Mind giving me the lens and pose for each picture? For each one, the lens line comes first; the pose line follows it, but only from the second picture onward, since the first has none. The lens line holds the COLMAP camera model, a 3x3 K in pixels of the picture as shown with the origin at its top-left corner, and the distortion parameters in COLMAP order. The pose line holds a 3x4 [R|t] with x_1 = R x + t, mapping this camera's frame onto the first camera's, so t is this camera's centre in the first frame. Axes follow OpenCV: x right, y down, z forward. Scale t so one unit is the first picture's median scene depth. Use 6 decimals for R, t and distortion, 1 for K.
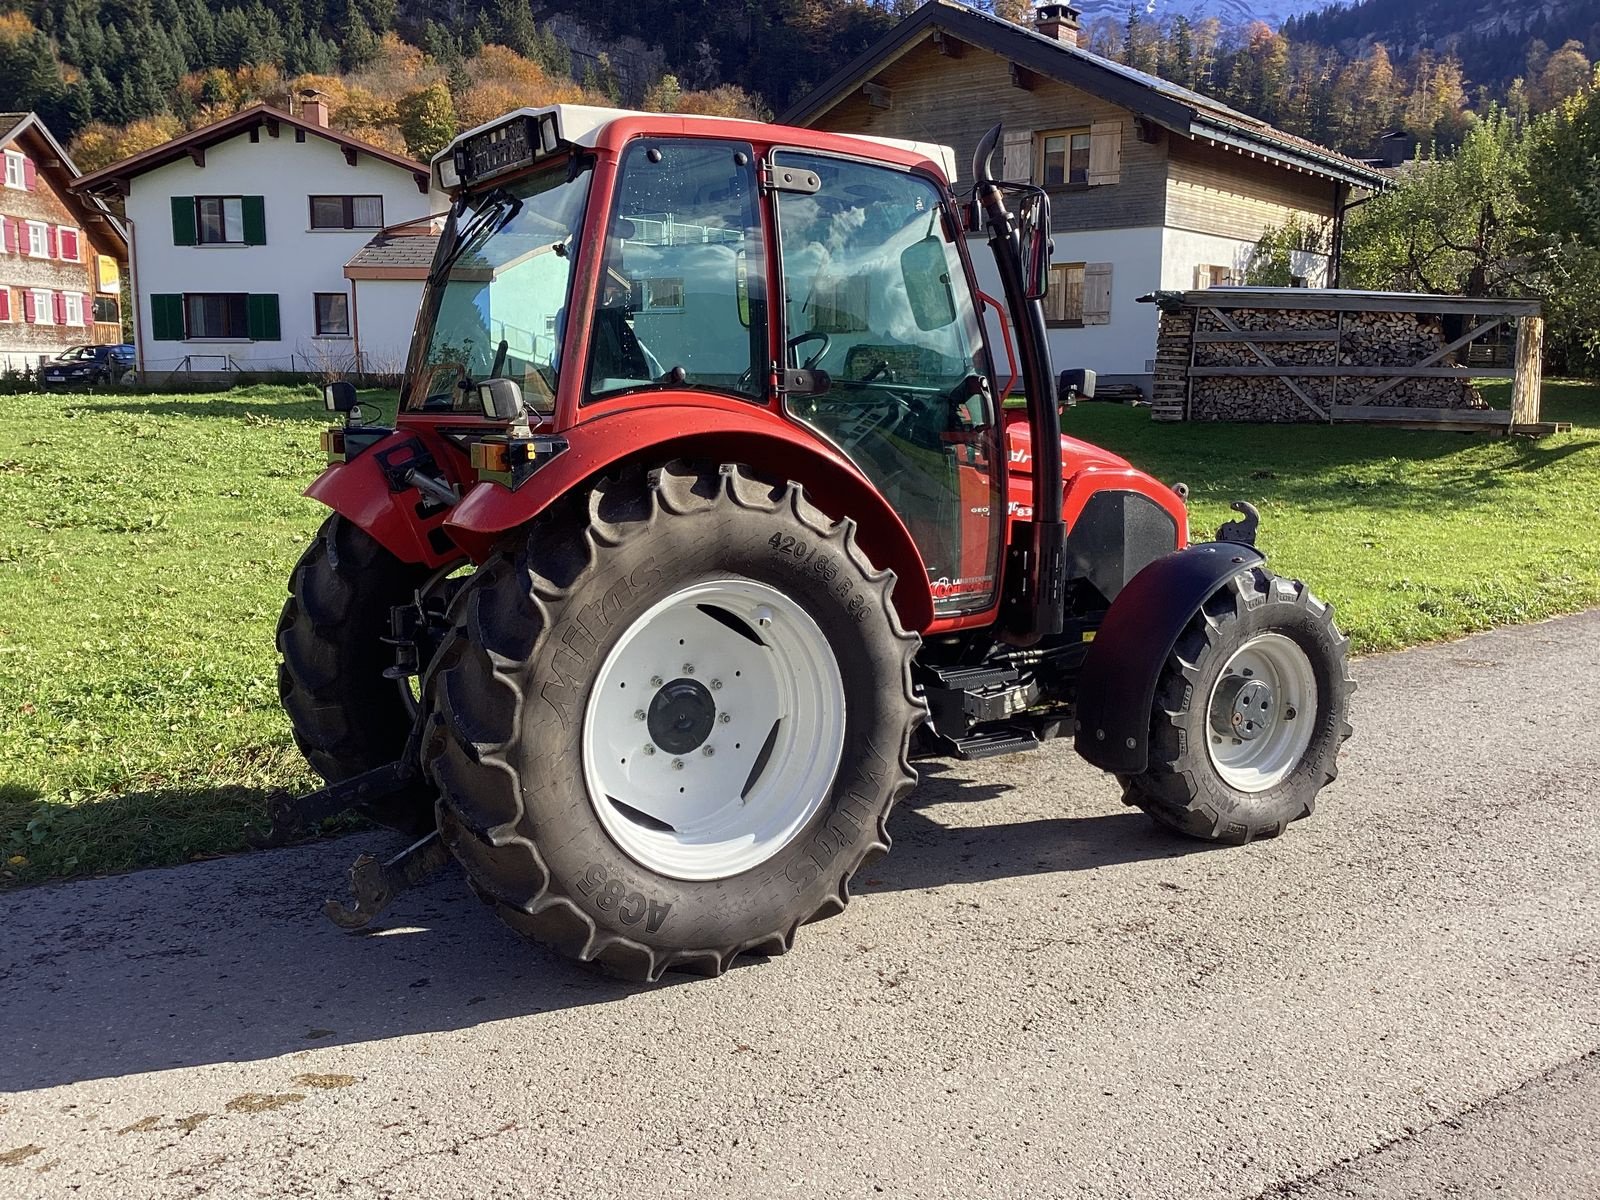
lens RADIAL K [[1453.7, 0, 787.0], [0, 1453.7, 617.6], [0, 0, 1]] dist [0.041006, -0.067346]
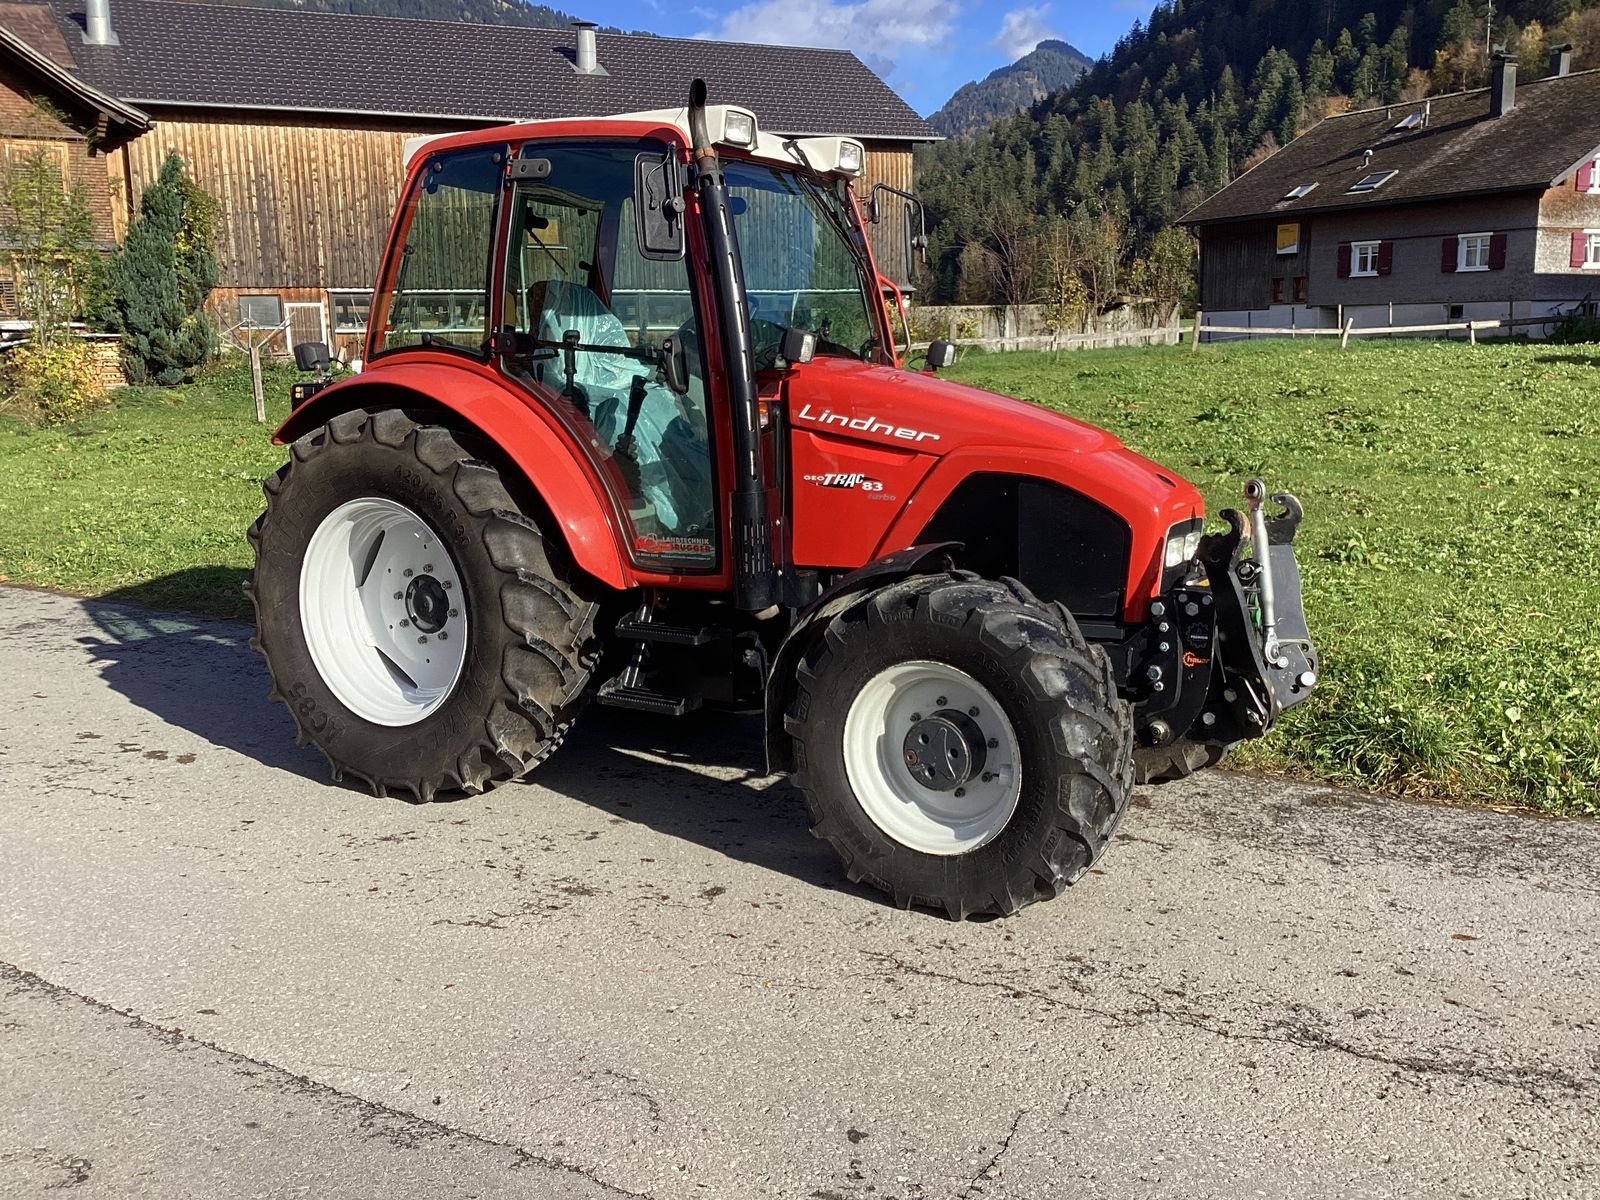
lens RADIAL K [[1438.2, 0, 797.8], [0, 1438.2, 616.0], [0, 0, 1]] dist [0.088772, -0.148493]
pose [[0.446684, 0.166302, -0.879100, 0.123866], [-0.135392, 0.983822, 0.117318, -0.012044], [0.884388, 0.066619, 0.461973, 0.071322]]
